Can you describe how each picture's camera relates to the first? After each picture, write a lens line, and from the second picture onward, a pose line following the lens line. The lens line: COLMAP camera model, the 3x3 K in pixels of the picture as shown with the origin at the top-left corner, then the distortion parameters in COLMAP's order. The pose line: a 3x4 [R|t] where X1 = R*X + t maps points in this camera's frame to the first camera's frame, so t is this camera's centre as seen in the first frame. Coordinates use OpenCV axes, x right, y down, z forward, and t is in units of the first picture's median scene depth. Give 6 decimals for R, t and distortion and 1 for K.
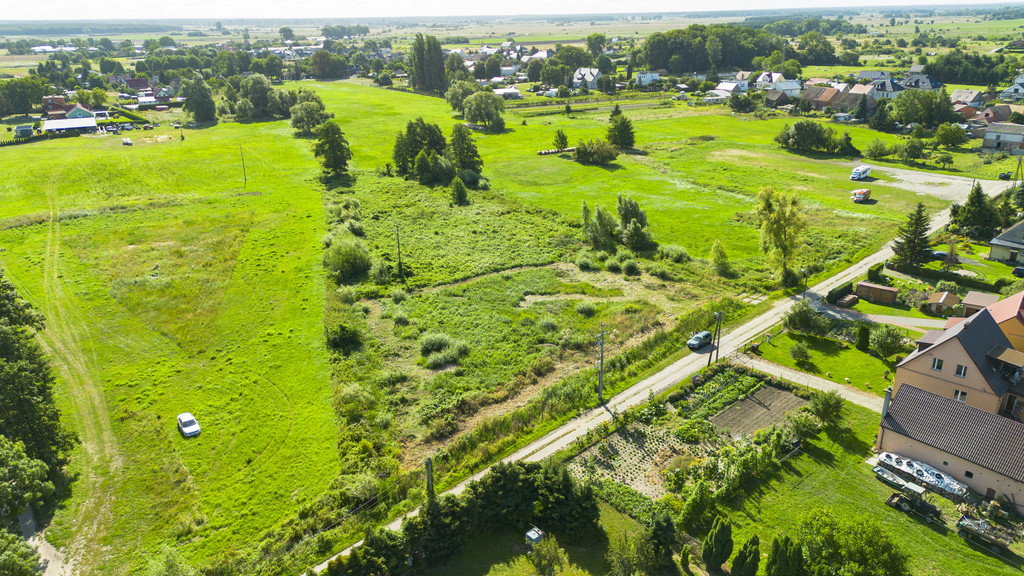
lens RADIAL K [[719.0, 0, 512.3], [0, 719.0, 289.2], [0, 0, 1]] dist [0.074612, -0.067698]
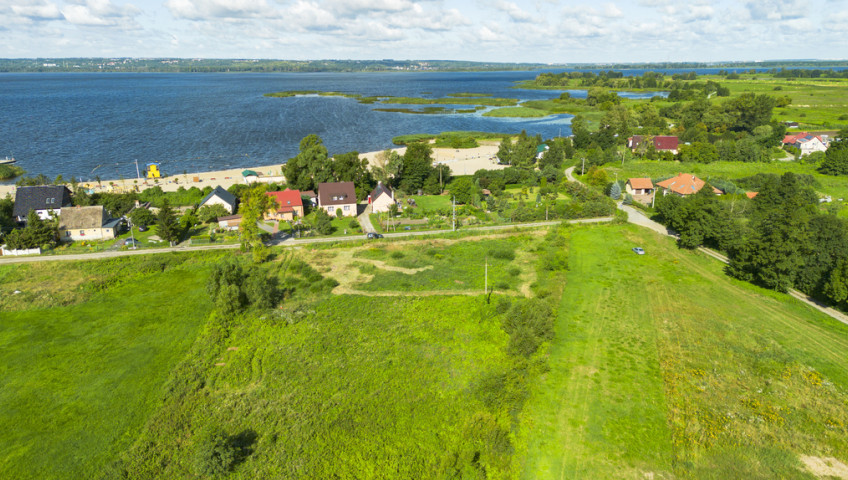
lens RADIAL K [[601.5, 0, 423.7], [0, 601.5, 241.7], [0, 0, 1]] dist [0.072902, -0.067224]
pose [[-0.857474, -0.128131, 0.498318, -0.509697], [0.198000, 0.811742, 0.549428, -0.603685], [-0.474904, 0.569787, -0.670678, 1.590519]]
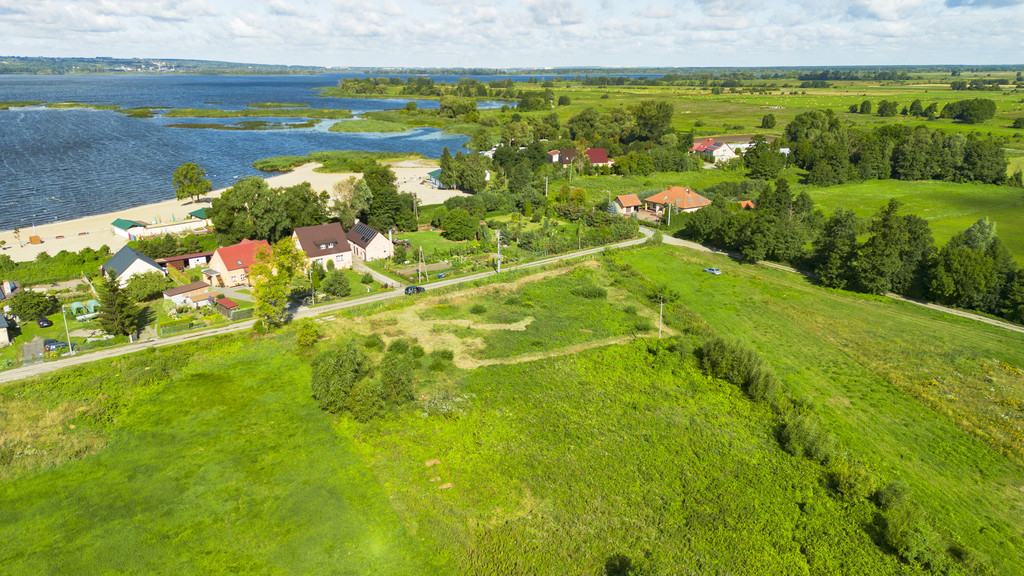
lens RADIAL K [[719.0, 0, 508.7], [0, 719.0, 281.8], [0, 0, 1]] dist [0.074612, -0.067698]
pose [[-0.994521, -0.018291, 0.102925, -0.063784], [0.047844, 0.795764, 0.603714, -0.645570], [-0.092947, 0.605331, -0.790529, 1.683168]]
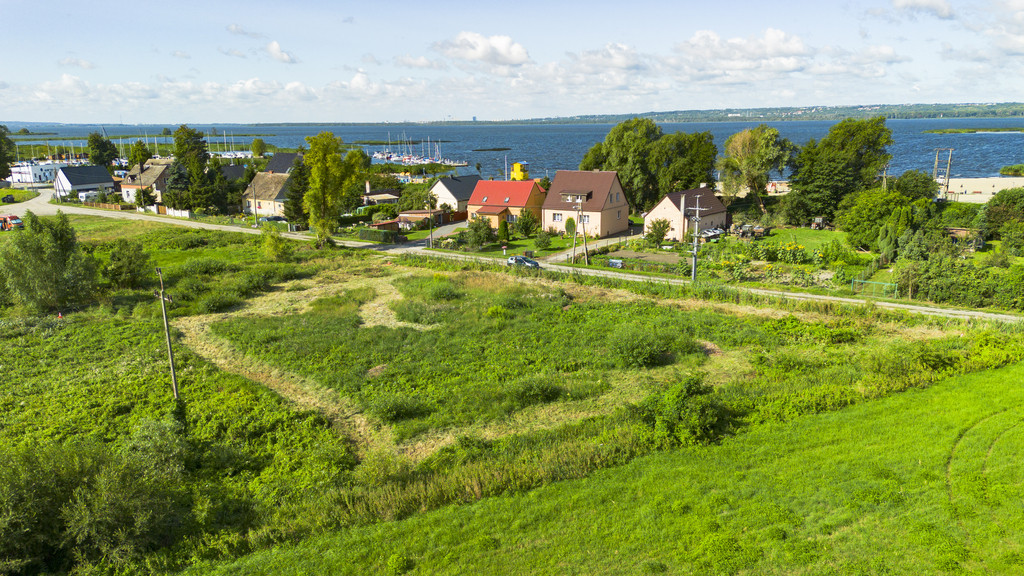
lens RADIAL K [[719.0, 0, 509.3], [0, 719.0, 294.3], [0, 0, 1]] dist [0.074612, -0.067698]
pose [[-0.191142, -0.213805, 0.957994, -0.480049], [0.362445, 0.891641, 0.271313, -0.112583], [-0.912194, 0.399079, -0.092938, 0.878906]]
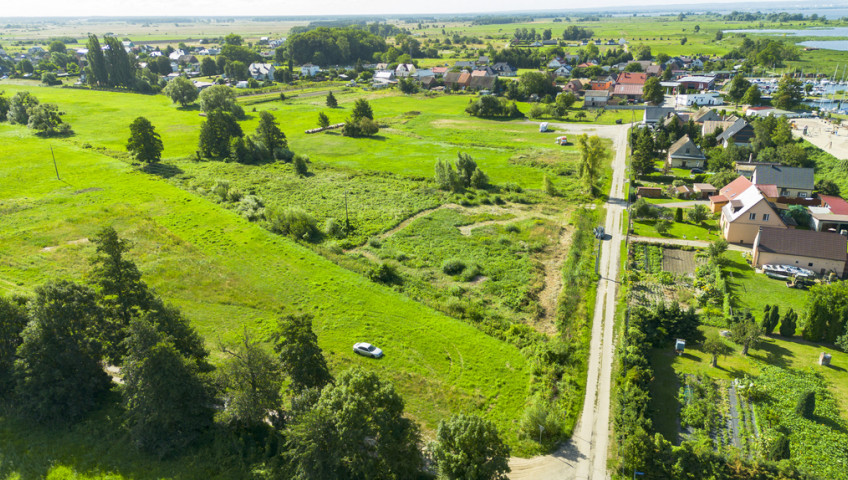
lens RADIAL K [[601.5, 0, 425.1], [0, 601.5, 241.3], [0, 0, 1]] dist [0.072902, -0.067224]
pose [[0.882475, -0.160746, 0.442038, -0.504207], [0.165110, 0.985852, 0.028880, -0.007848], [-0.440427, 0.047499, 0.896531, 0.013325]]
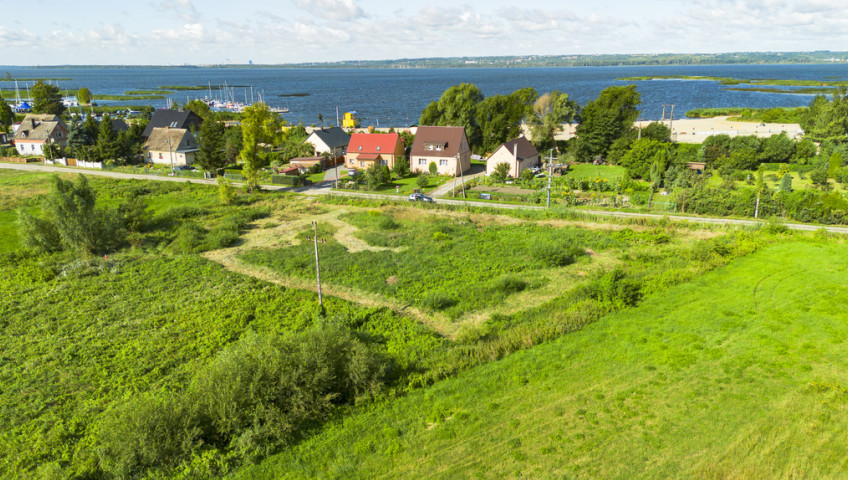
lens RADIAL K [[601.5, 0, 422.1], [0, 601.5, 245.6], [0, 0, 1]] dist [0.072902, -0.067224]
pose [[-0.400088, -0.247690, 0.882371, -0.536927], [0.338184, 0.854940, 0.393331, -0.210206], [-0.851799, 0.455771, -0.258286, 1.028359]]
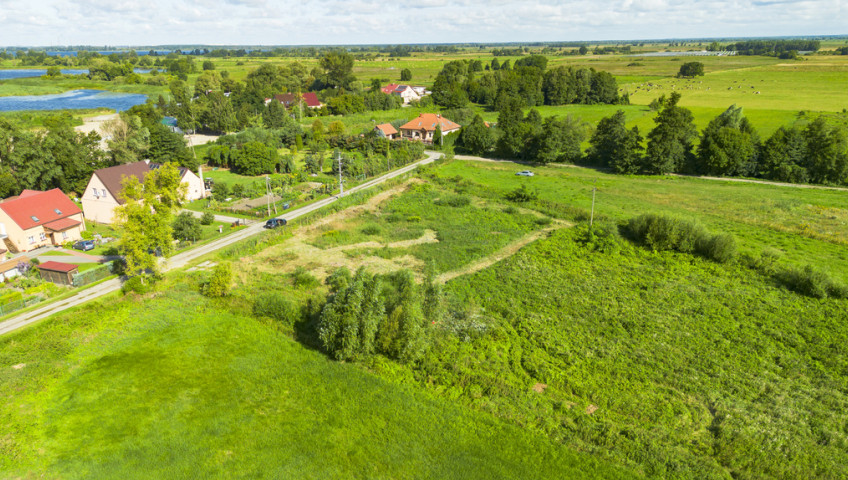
lens RADIAL K [[601.5, 0, 420.8], [0, 601.5, 237.0], [0, 0, 1]] dist [0.072902, -0.067224]
pose [[-0.940494, 0.124006, -0.316374, 0.287444], [-0.099920, 0.788953, 0.606275, -0.470556], [0.324786, 0.601811, -0.729615, 1.498563]]
